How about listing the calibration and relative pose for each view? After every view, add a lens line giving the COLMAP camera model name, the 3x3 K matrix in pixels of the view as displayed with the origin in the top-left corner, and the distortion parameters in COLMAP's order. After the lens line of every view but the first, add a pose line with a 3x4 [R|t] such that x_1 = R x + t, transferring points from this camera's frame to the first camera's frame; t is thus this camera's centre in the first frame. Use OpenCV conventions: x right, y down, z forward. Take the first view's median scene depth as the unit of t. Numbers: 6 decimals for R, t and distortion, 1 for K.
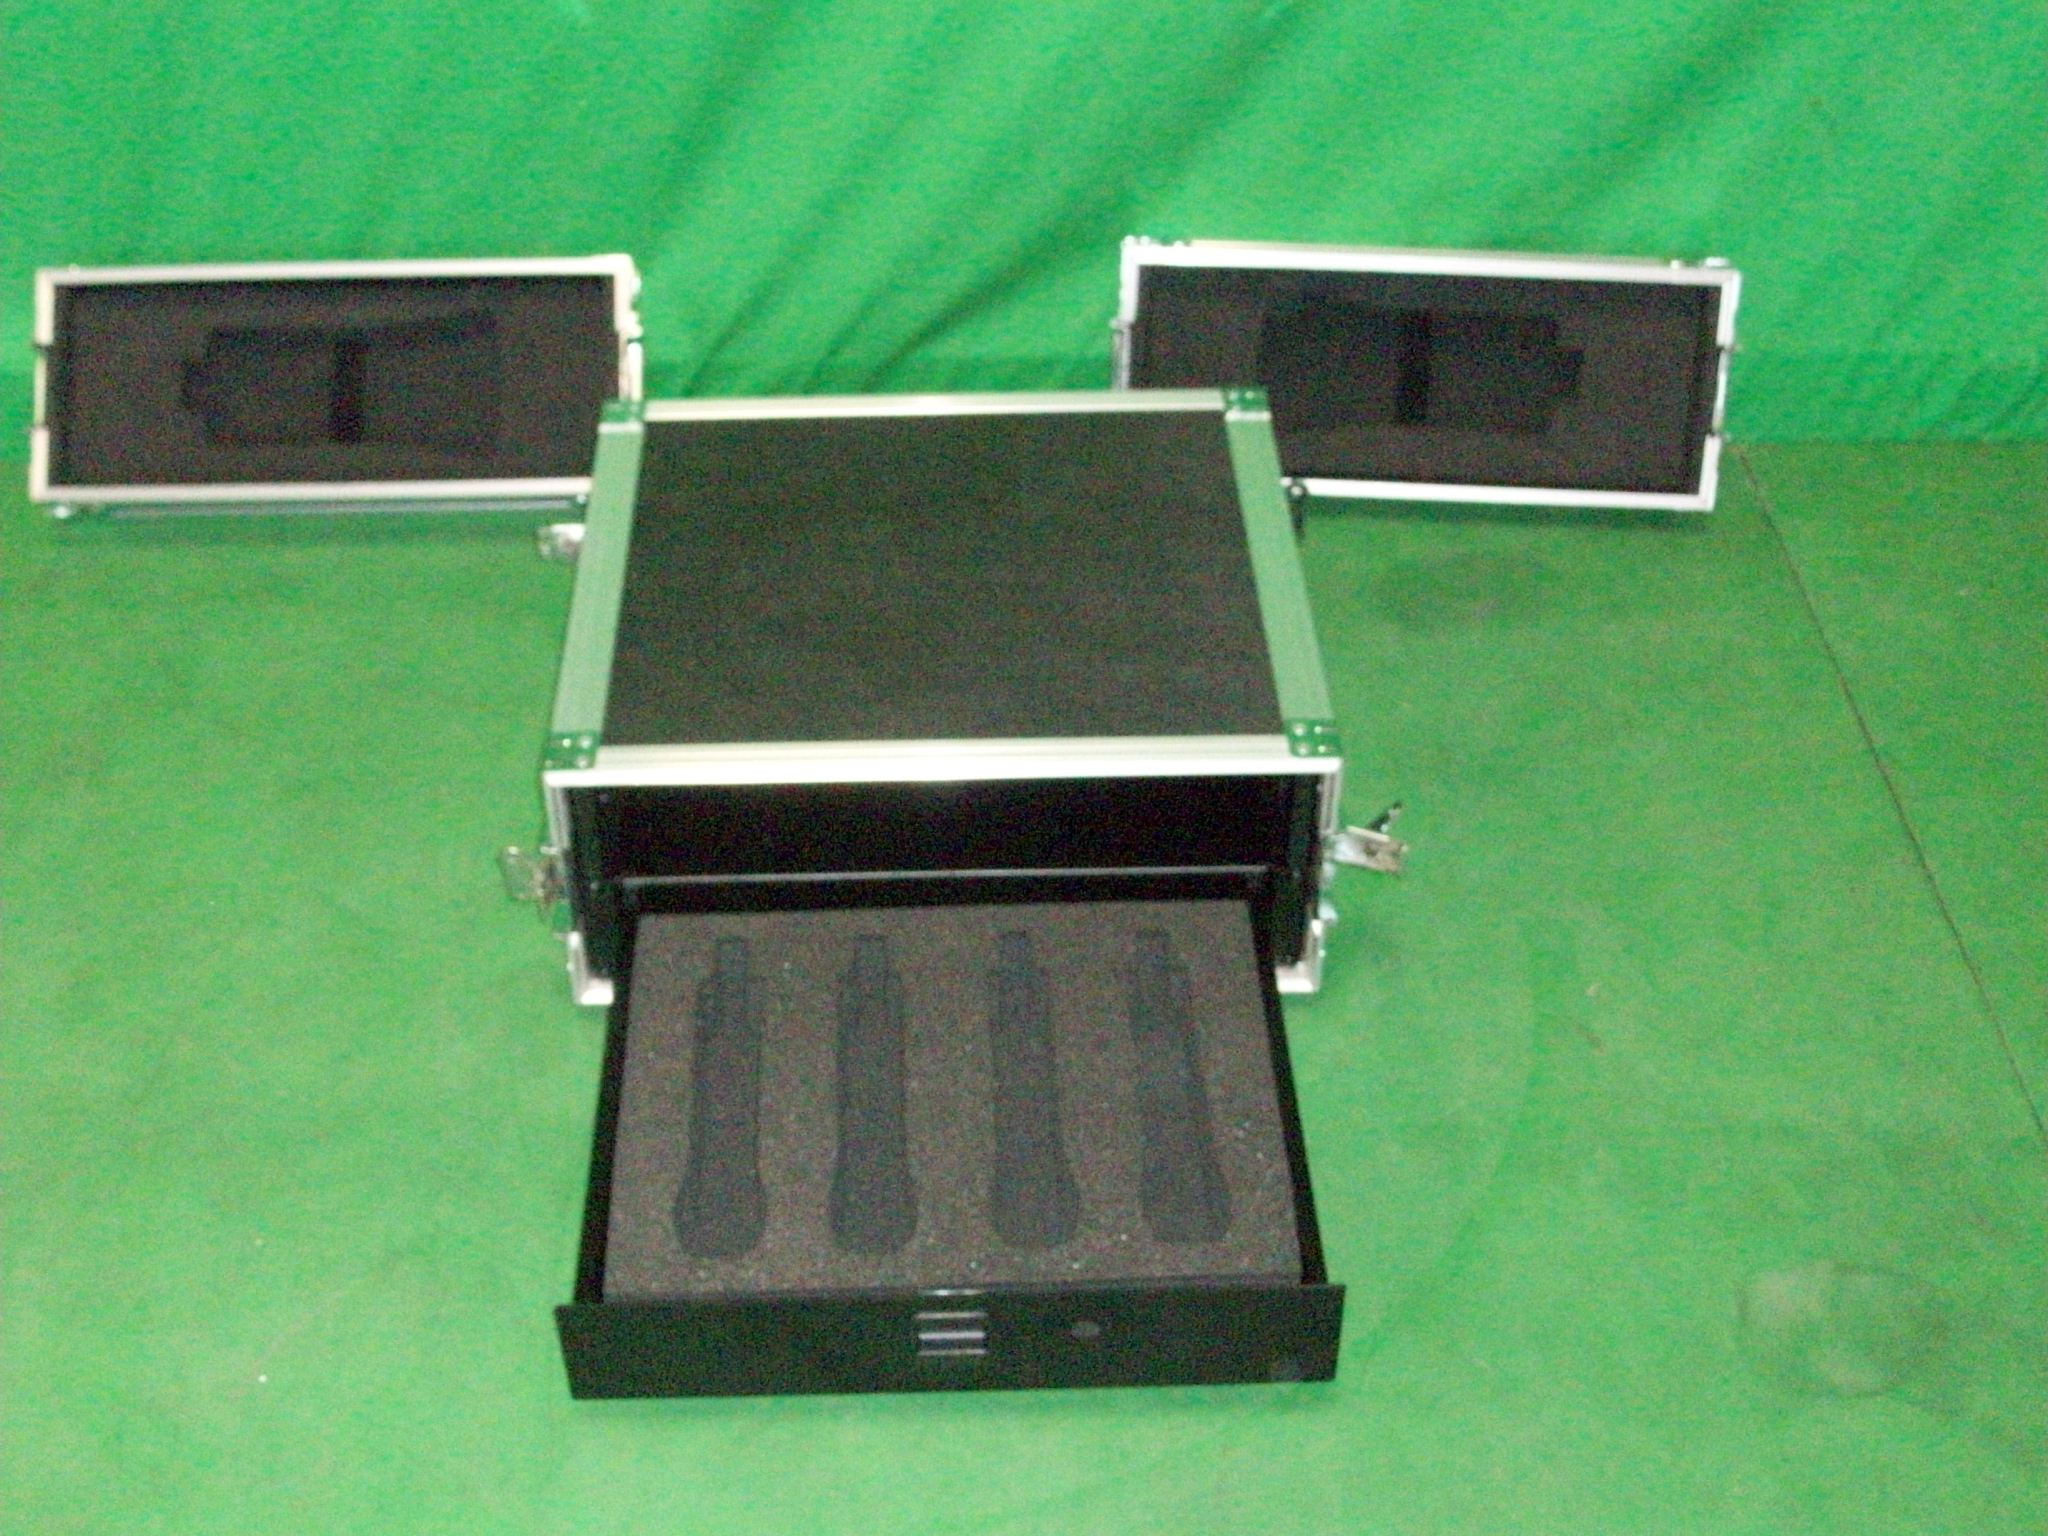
lens RADIAL K [[2711.0, 0, 1024.0], [0, 2711.0, 768.0], [0, 0, 1]] dist [-0.027570, -0.047865]
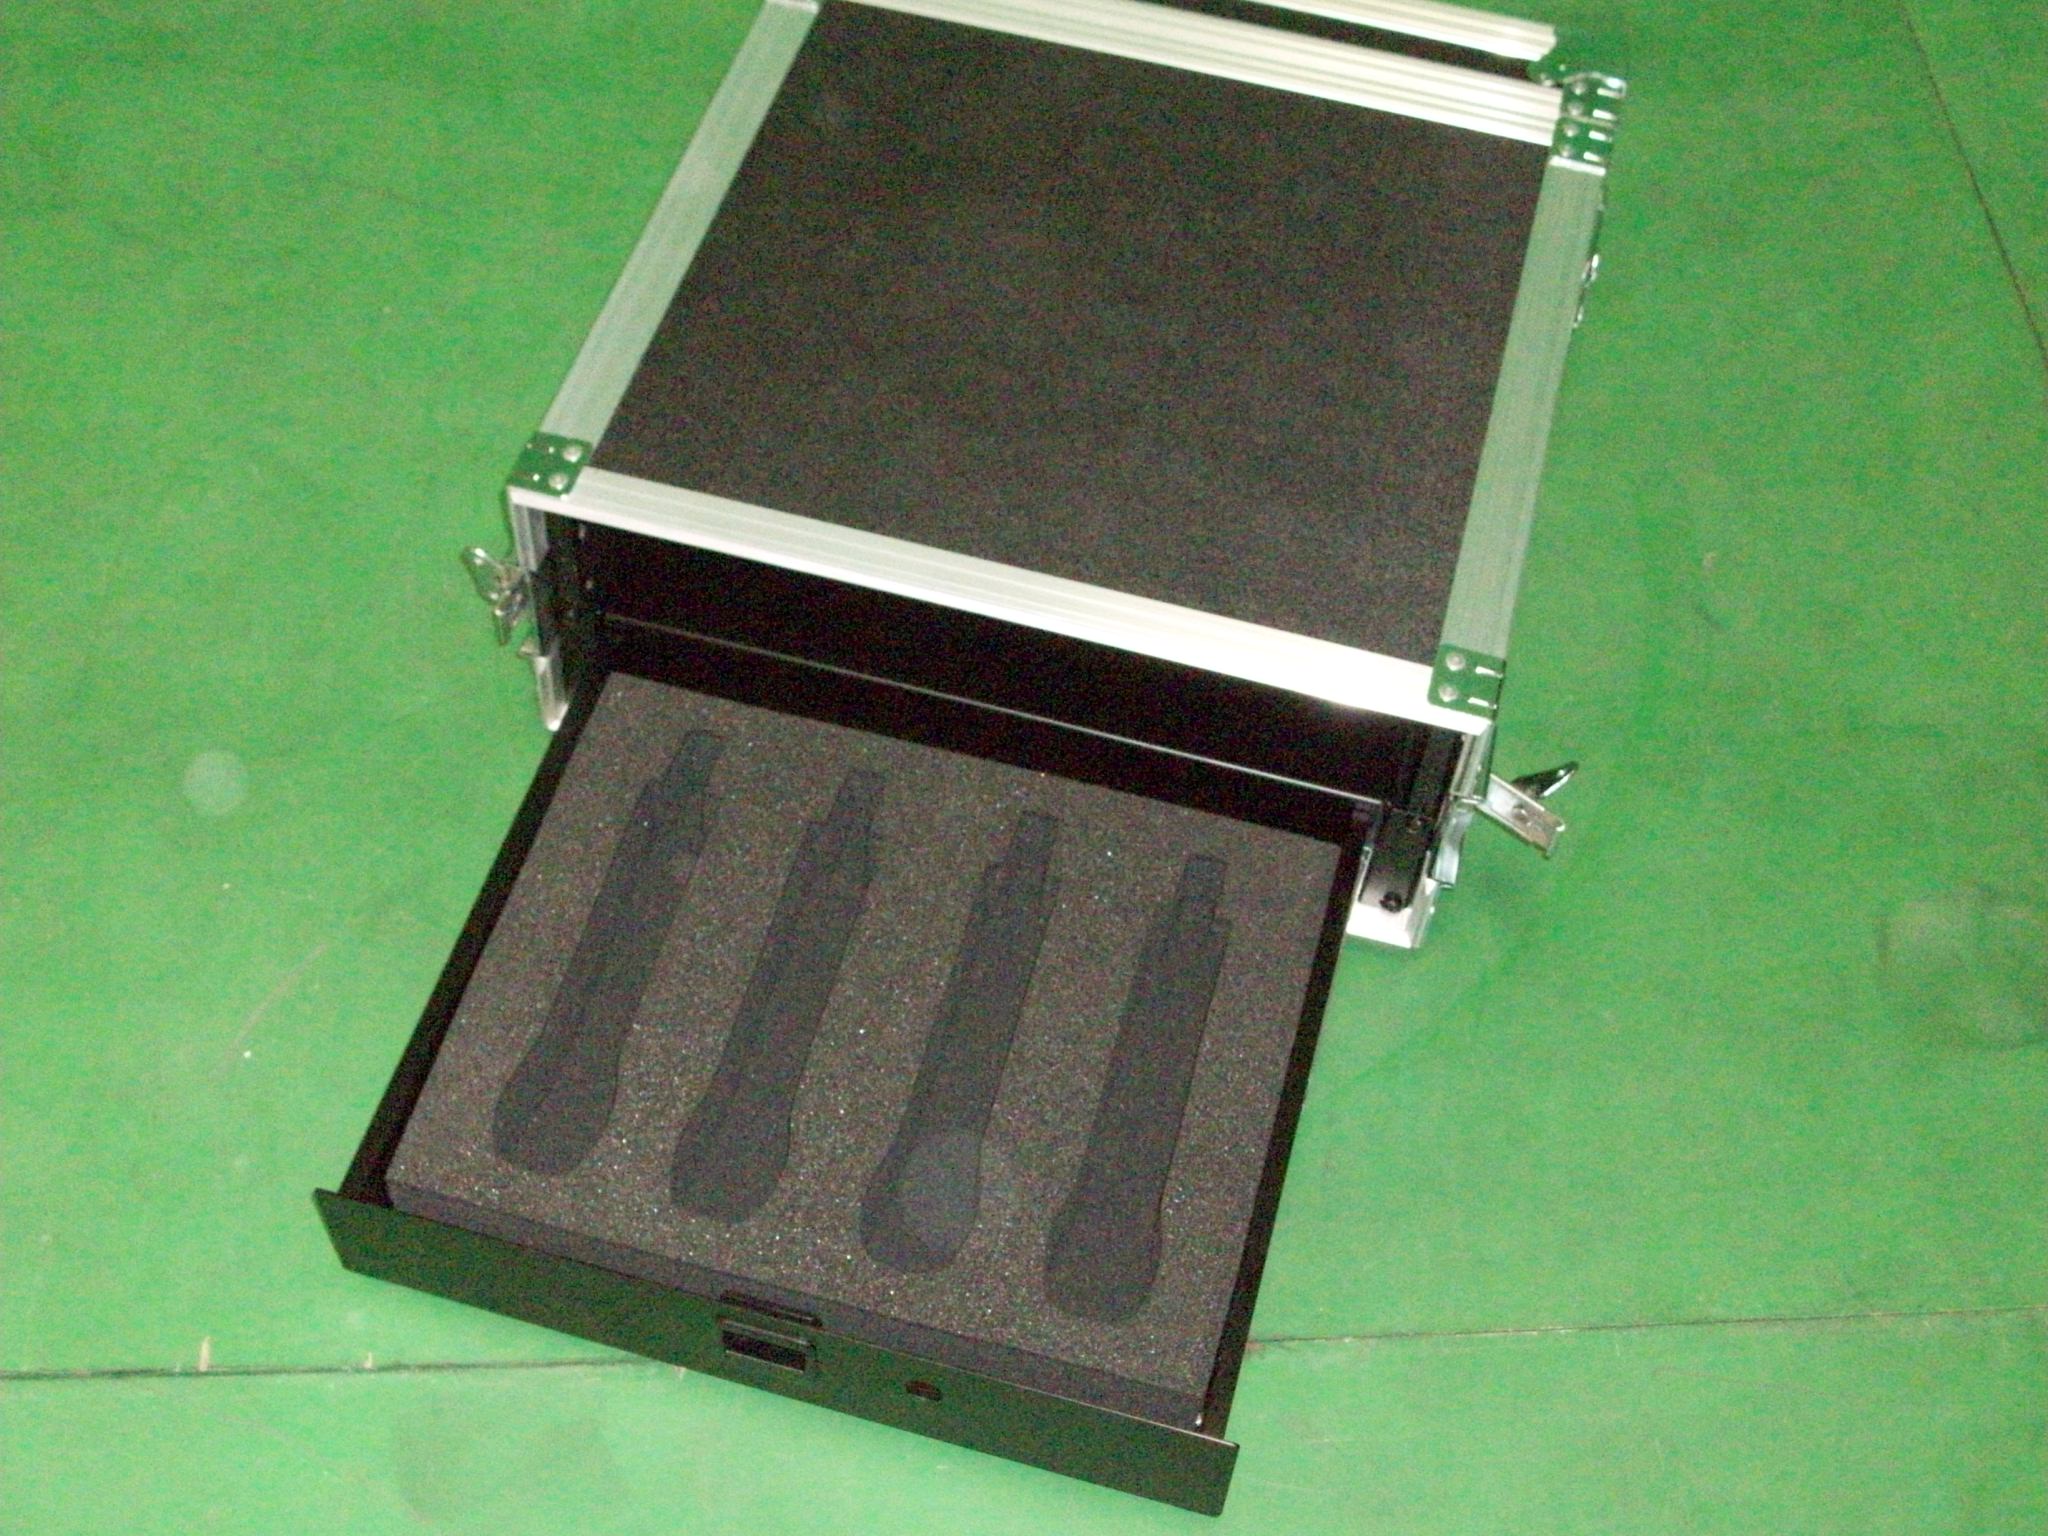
lens RADIAL K [[2711.0, 0, 1024.0], [0, 2711.0, 768.0], [0, 0, 1]] dist [-0.027570, -0.047865]
pose [[0.955977, 0.260787, -0.134526, 0.095963], [-0.218874, 0.939063, 0.265057, -0.162253], [0.195451, -0.223944, 0.954803, 0.240983]]
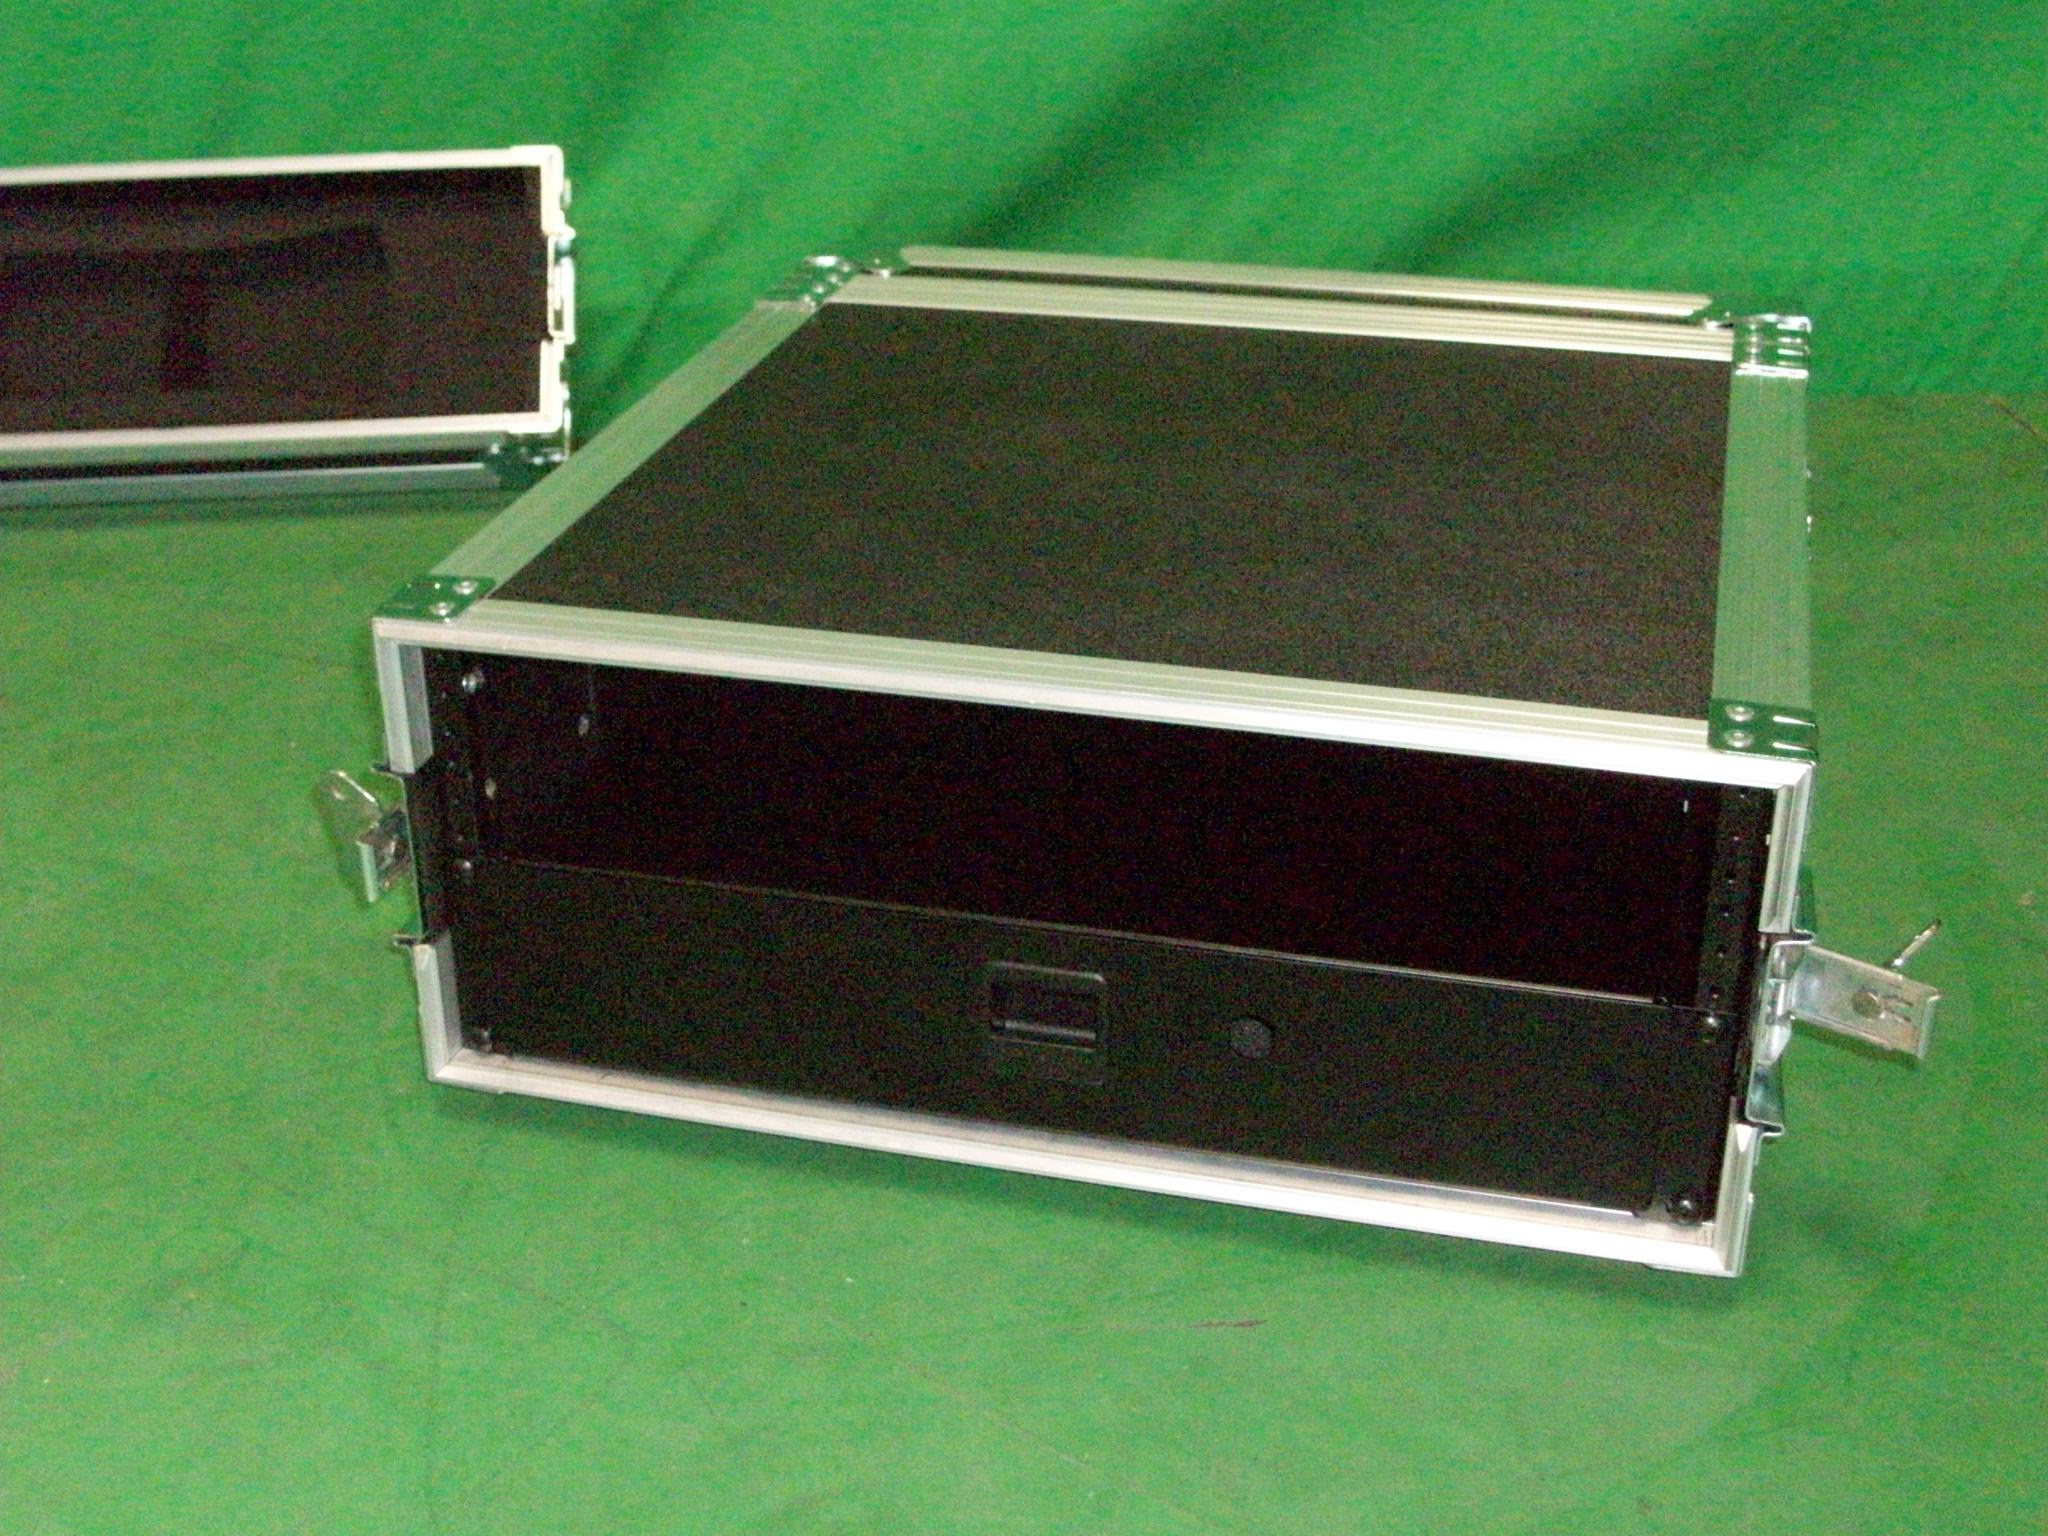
lens RADIAL K [[2711.0, 0, 1024.0], [0, 2711.0, 768.0], [0, 0, 1]] dist [-0.027570, -0.047865]
pose [[0.960435, 0.118738, -0.251924, 0.101687], [-0.168641, 0.967821, -0.186767, 0.114544], [0.221641, 0.221863, 0.949554, 0.482307]]
